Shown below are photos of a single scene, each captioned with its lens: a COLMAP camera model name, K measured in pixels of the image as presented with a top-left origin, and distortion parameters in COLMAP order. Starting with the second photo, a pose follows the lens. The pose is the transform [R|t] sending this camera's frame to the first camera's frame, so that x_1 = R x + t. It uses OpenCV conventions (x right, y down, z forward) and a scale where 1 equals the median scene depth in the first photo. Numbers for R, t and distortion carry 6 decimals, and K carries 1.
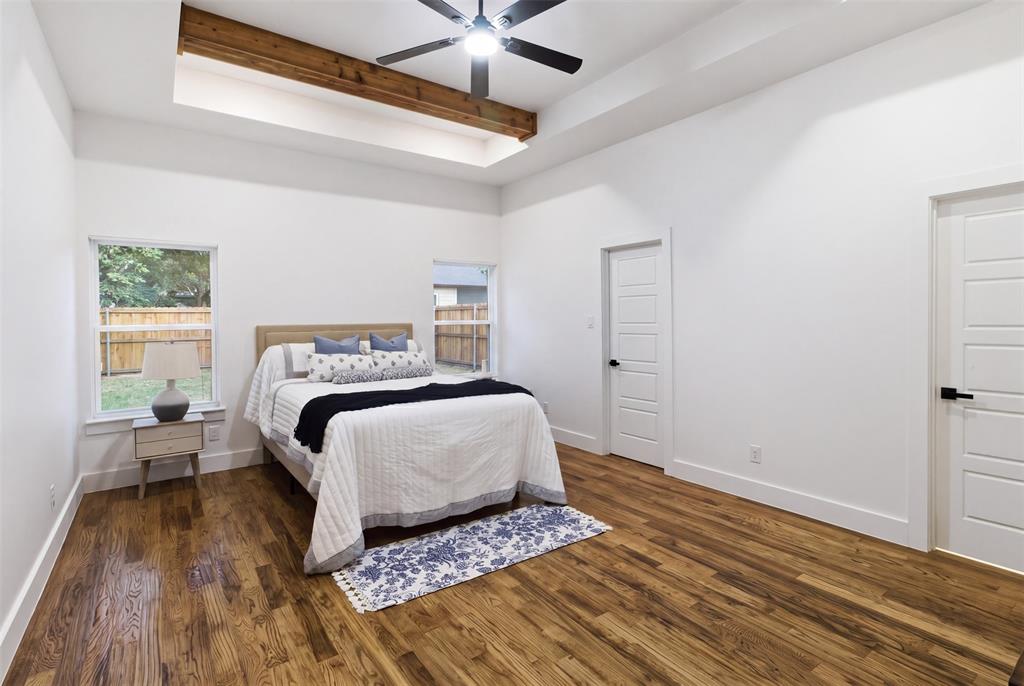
lens RADIAL K [[471.1, 0, 509.7], [0, 471.1, 328.2], [0, 0, 1]] dist [-0.003605, 0.000157]
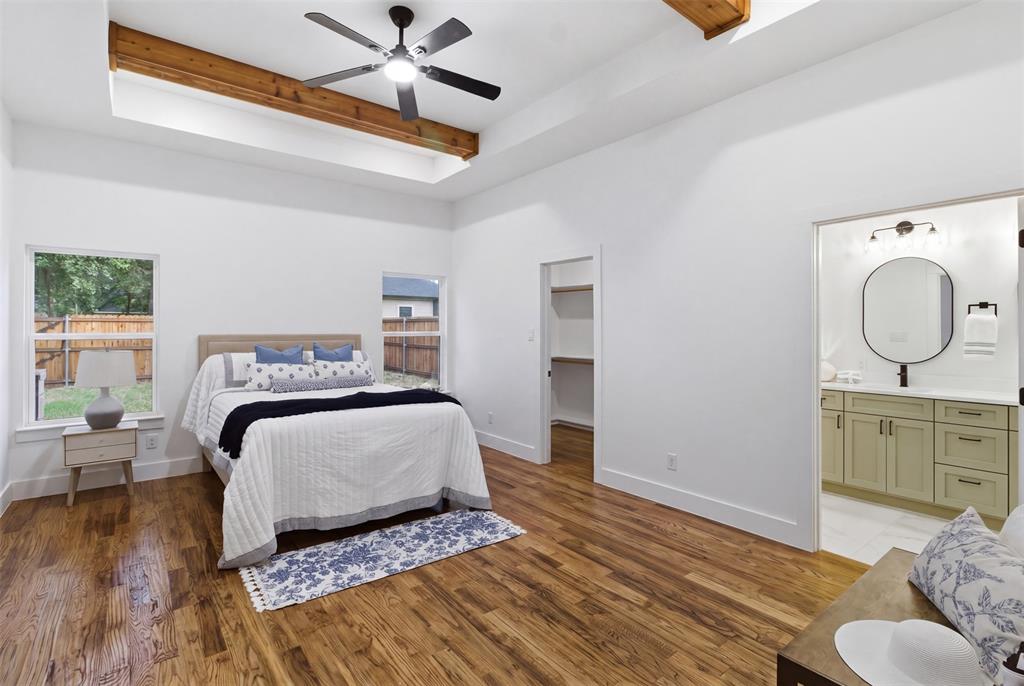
lens RADIAL K [[470.2, 0, 512.4], [0, 470.2, 331.3], [0, 0, 1]] dist [-0.001346, -0.000205]
pose [[0.999319, 0.010414, 0.035386, 0.144534], [-0.009713, 0.999755, -0.019910, 0.000506], [-0.035585, 0.019553, 0.999175, -0.050336]]
